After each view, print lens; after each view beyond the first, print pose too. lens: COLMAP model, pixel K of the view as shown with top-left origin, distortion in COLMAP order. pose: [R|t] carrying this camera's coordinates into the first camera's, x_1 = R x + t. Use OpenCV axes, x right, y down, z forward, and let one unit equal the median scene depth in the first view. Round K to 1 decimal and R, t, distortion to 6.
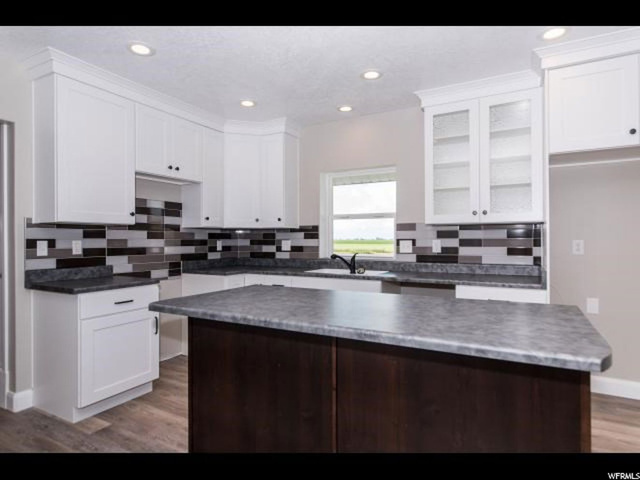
lens RADIAL K [[371.5, 0, 320.1], [0, 371.5, 238.0], [0, 0, 1]] dist [0.000714, 0.000119]
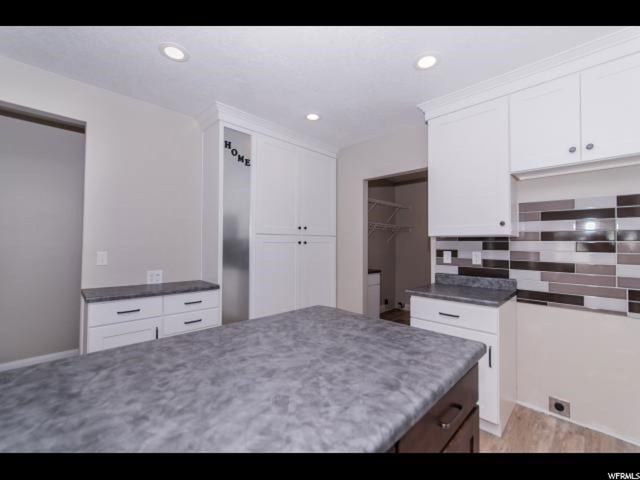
lens RADIAL K [[277.2, 0, 320.5], [0, 277.2, 242.2], [0, 0, 1]] dist [0.000181, 0.000001]
pose [[-0.289109, -0.010255, -0.957241, 0.256359], [-0.007738, 0.999935, -0.008375, -0.010556], [0.957265, 0.004986, -0.289169, 0.788646]]
